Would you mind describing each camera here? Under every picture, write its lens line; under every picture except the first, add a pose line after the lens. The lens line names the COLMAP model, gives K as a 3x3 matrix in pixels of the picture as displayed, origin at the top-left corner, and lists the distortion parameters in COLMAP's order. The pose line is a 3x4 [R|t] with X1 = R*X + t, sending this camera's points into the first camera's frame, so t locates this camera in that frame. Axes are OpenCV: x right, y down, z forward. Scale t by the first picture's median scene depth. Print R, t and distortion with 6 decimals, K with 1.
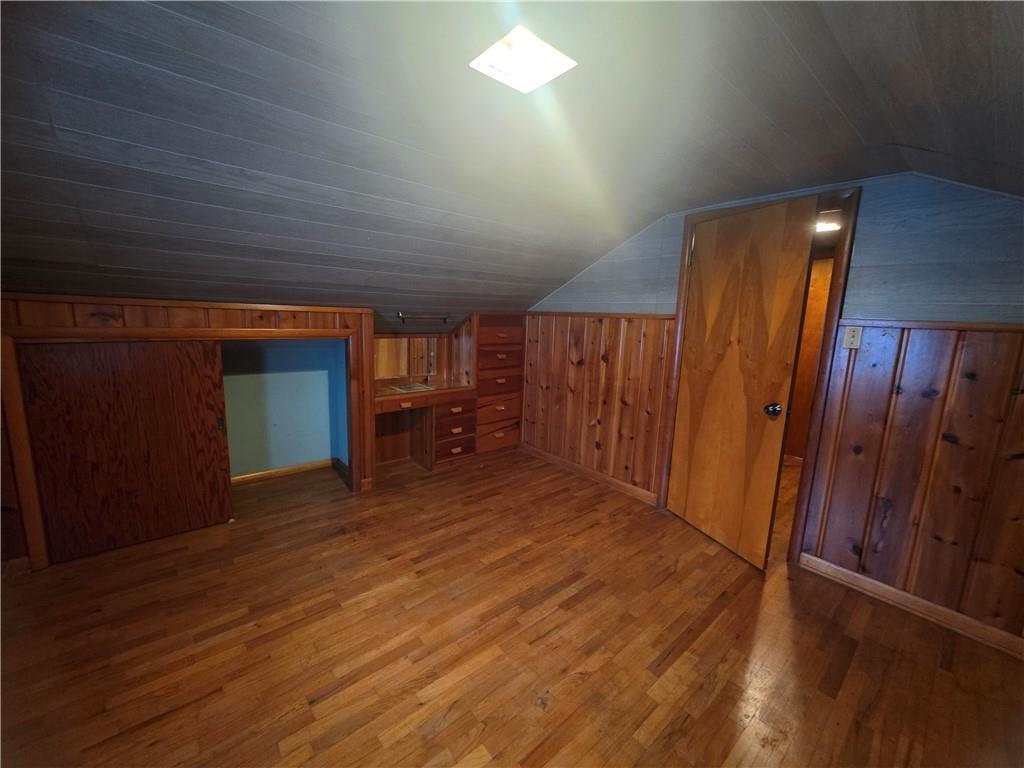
lens RADIAL K [[405.8, 0, 512.7], [0, 405.8, 380.7], [0, 0, 1]] dist [0.005147, -0.000011]
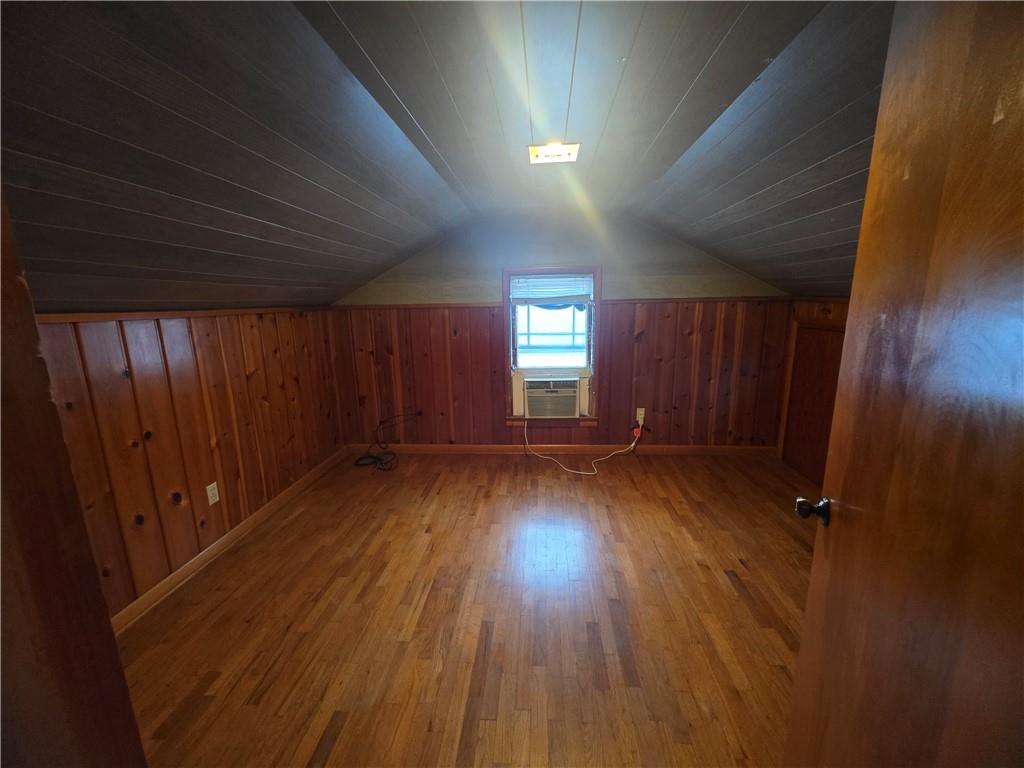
lens RADIAL K [[405.8, 0, 512.7], [0, 405.8, 380.7], [0, 0, 1]] dist [0.005147, -0.000011]
pose [[-0.705663, 0.113355, -0.699422, 0.565981], [-0.124784, 0.951809, 0.280157, -0.140086], [0.697473, 0.284973, -0.657512, 0.895465]]
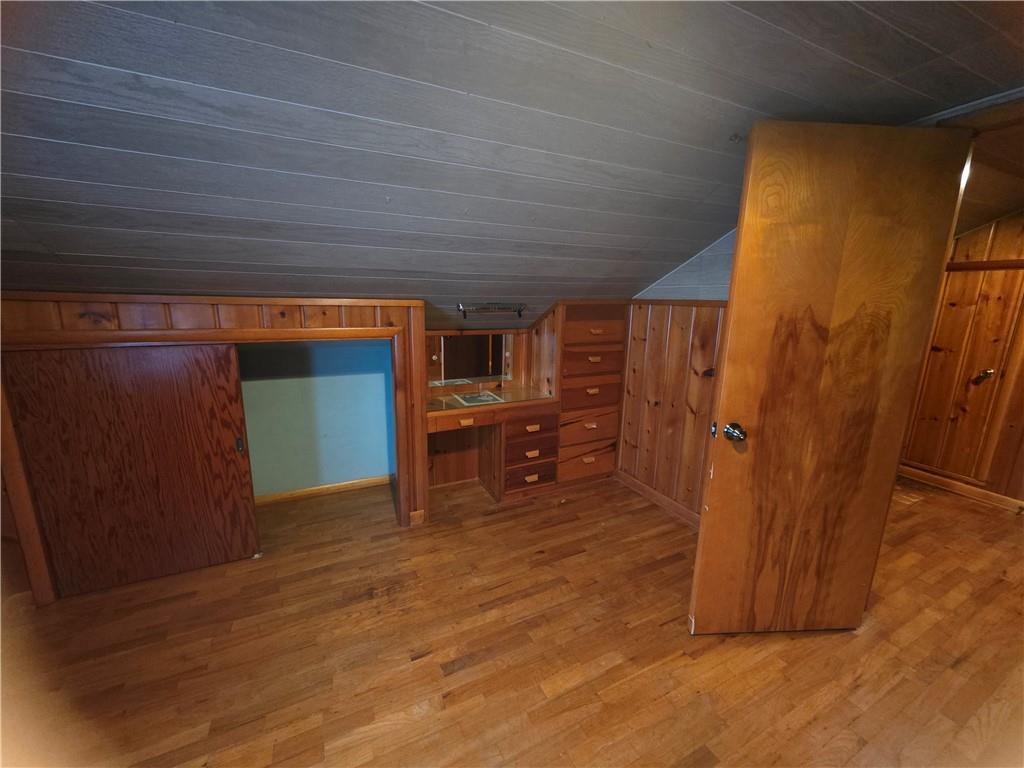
lens RADIAL K [[405.8, 0, 512.7], [0, 405.8, 380.7], [0, 0, 1]] dist [0.005147, -0.000011]
pose [[0.968492, 0.035237, -0.246540, 0.016884], [-0.026230, 0.998866, 0.039725, -0.060337], [0.247660, -0.032006, 0.968318, 0.292219]]
